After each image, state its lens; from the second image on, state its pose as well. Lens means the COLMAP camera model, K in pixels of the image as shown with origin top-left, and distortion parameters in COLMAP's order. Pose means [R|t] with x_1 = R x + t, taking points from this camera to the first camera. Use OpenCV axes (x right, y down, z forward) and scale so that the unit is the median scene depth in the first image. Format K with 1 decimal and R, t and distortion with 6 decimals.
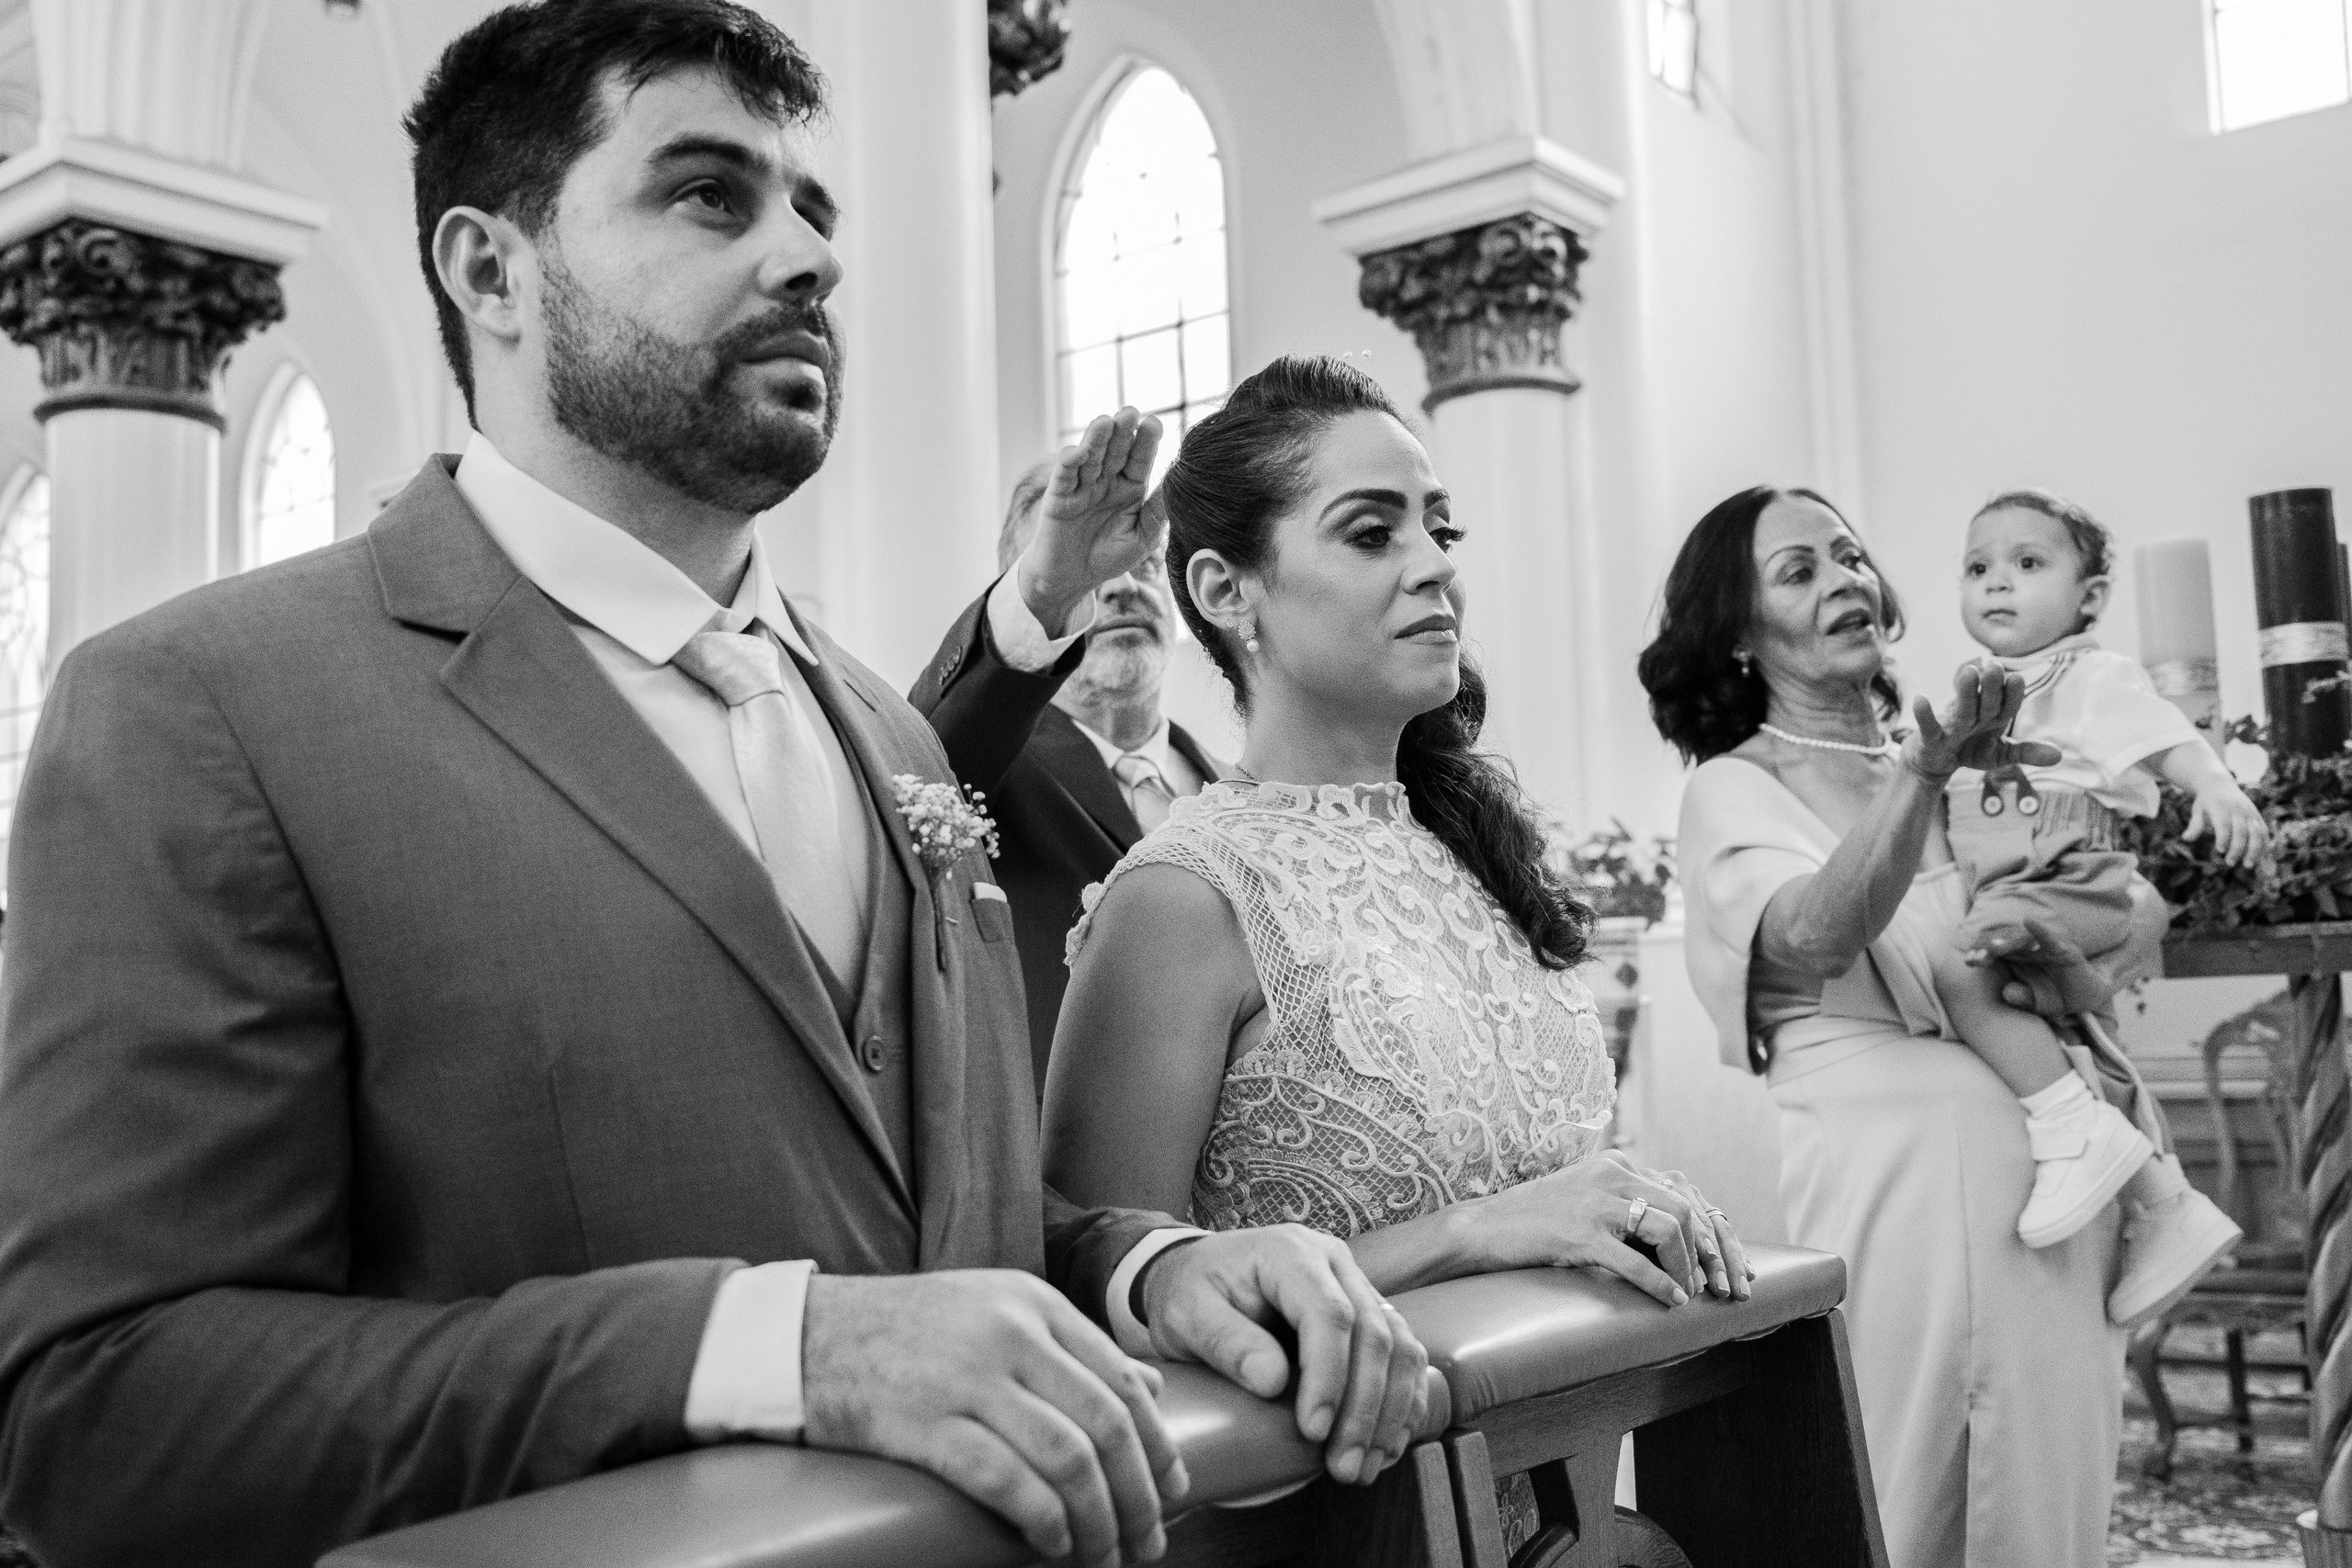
lens RADIAL K [[2416.7, 0, 1126.2], [0, 2416.7, 764.6], [0, 0, 1]] dist [-0.095857, 0.280615]
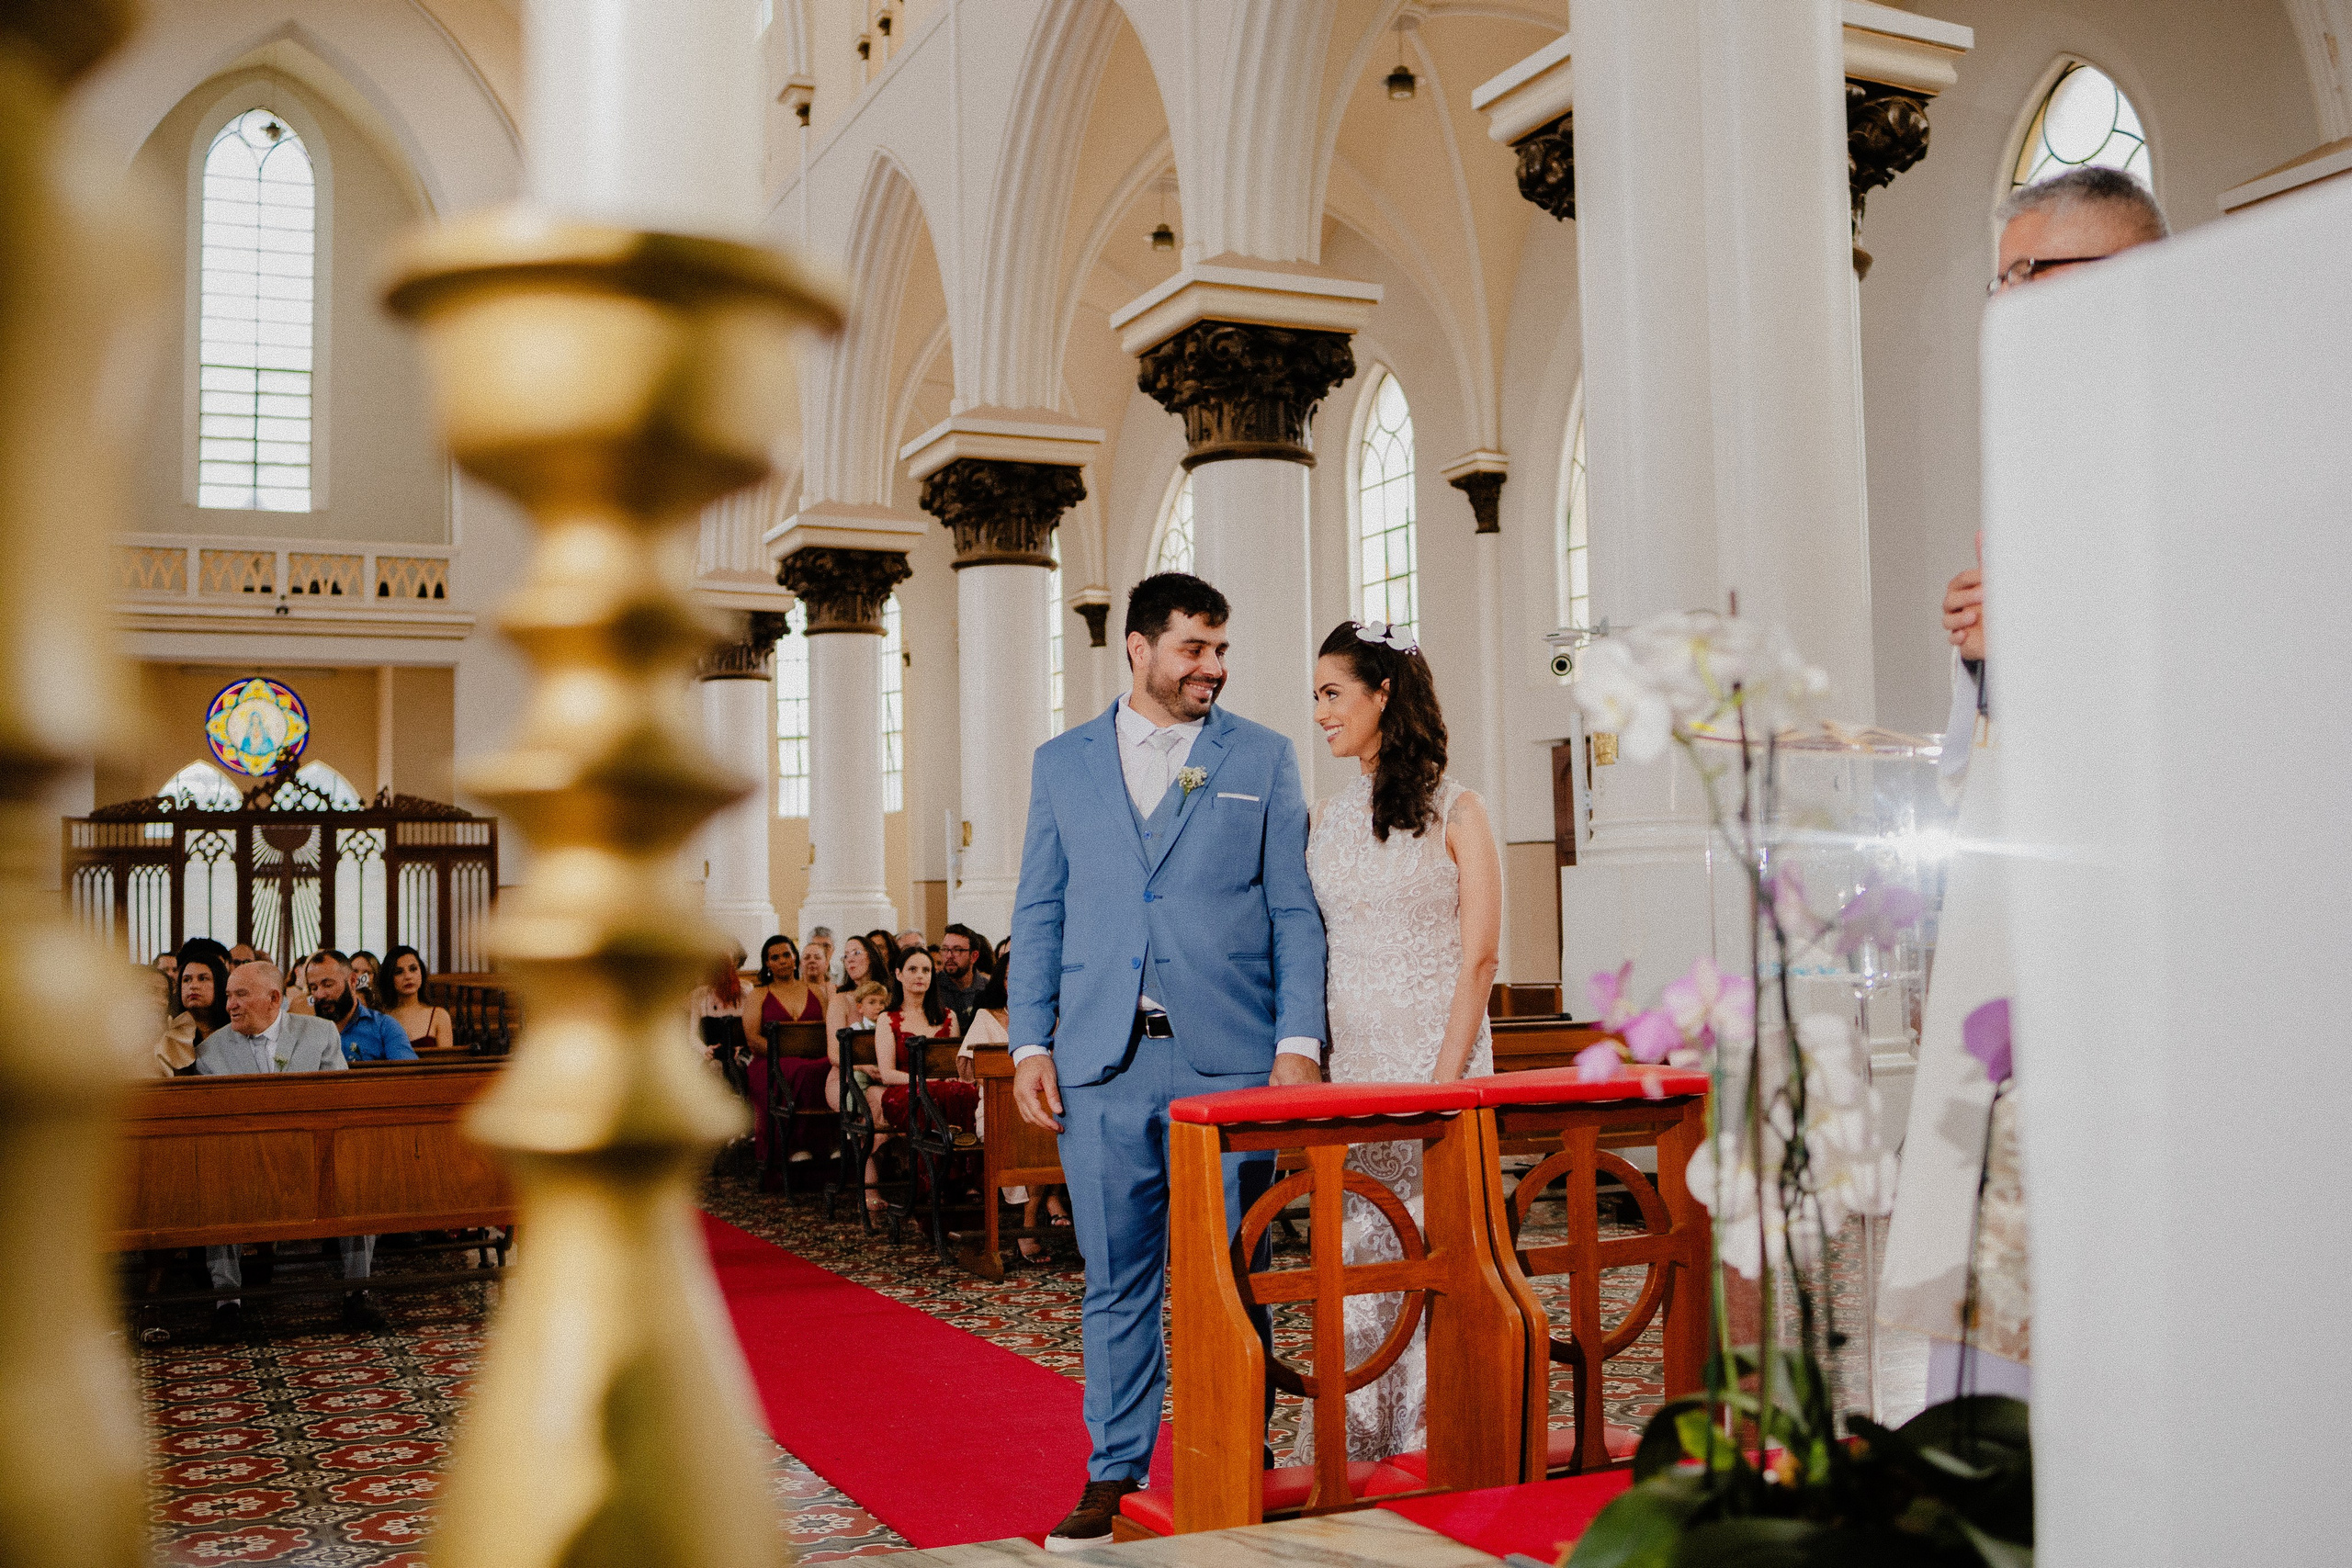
lens RADIAL K [[2251.1, 0, 1147.8], [0, 2251.1, 783.0], [0, 0, 1]] dist [-0.097612, 0.076825]
pose [[0.898369, -0.006523, -0.439194, 0.082367], [0.030473, 0.998406, 0.047503, -0.026643], [0.438184, -0.056059, 0.897136, -0.155093]]
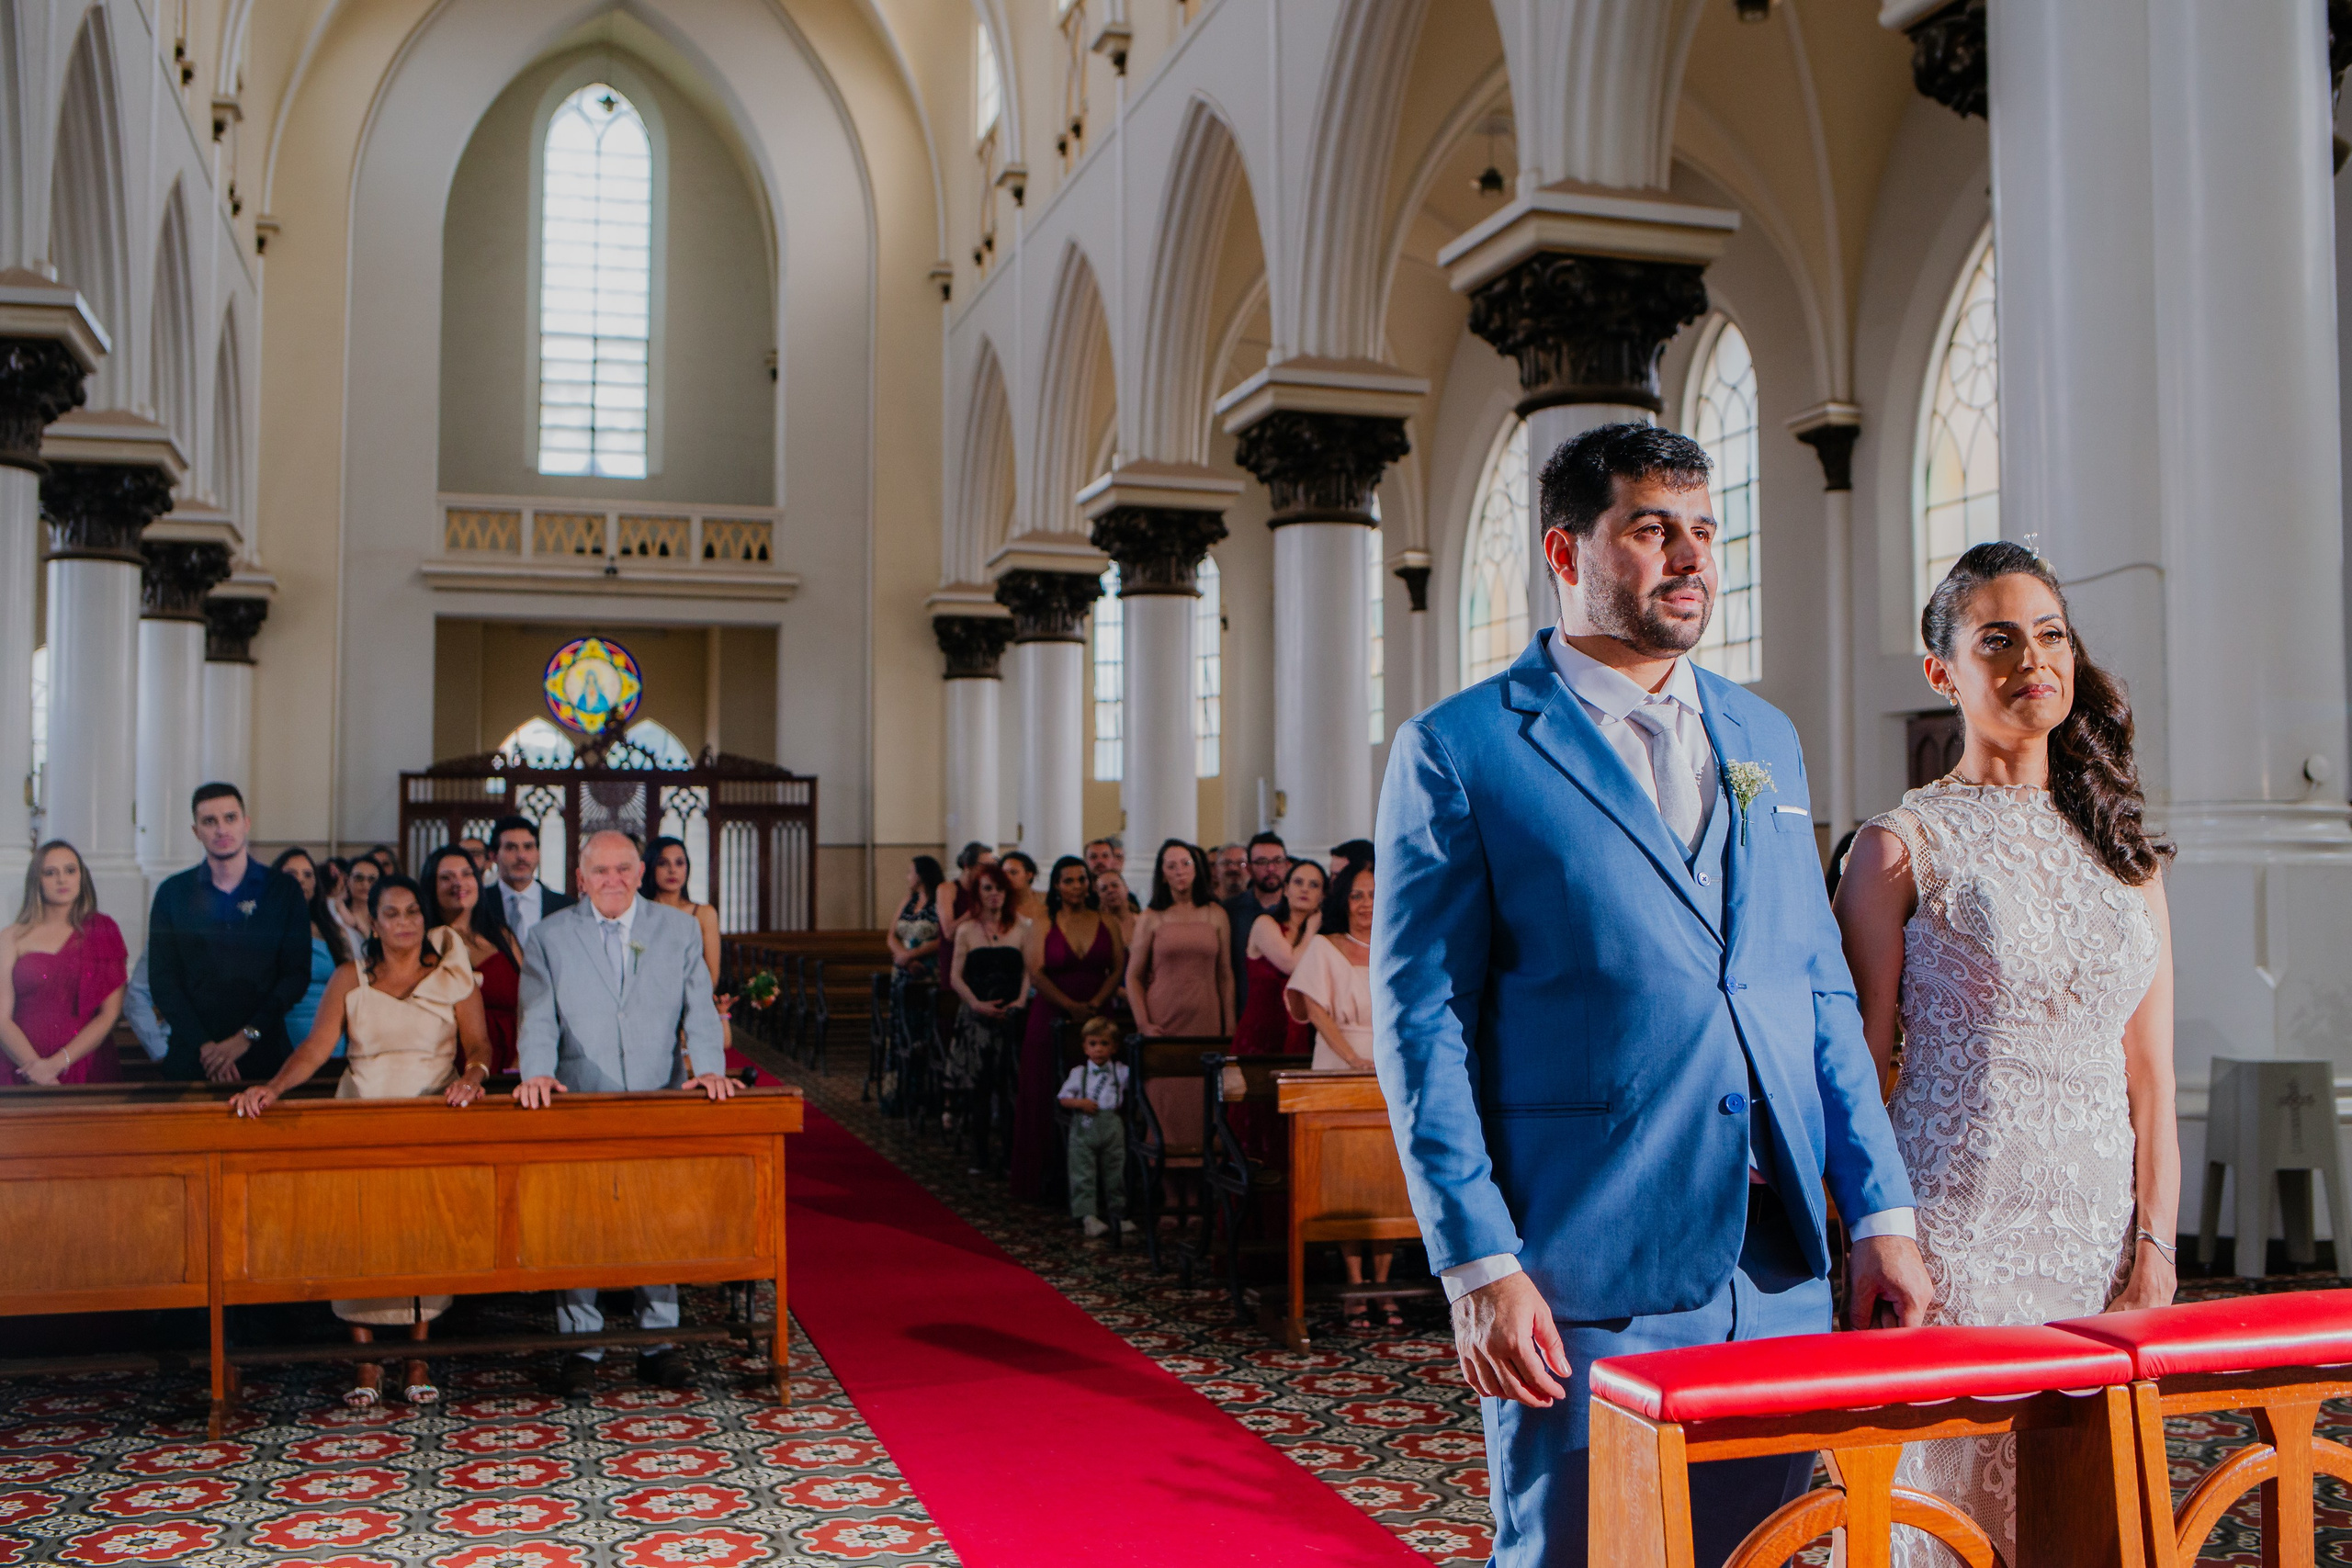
lens RADIAL K [[2213.3, 0, 1176.8], [0, 2213.3, 776.4], [0, 0, 1]] dist [-0.094453, 0.137975]
pose [[0.834622, 0.010852, -0.550715, 0.032469], [0.024857, 0.998045, 0.057339, -0.025354], [0.550261, -0.061545, 0.832721, -0.066731]]
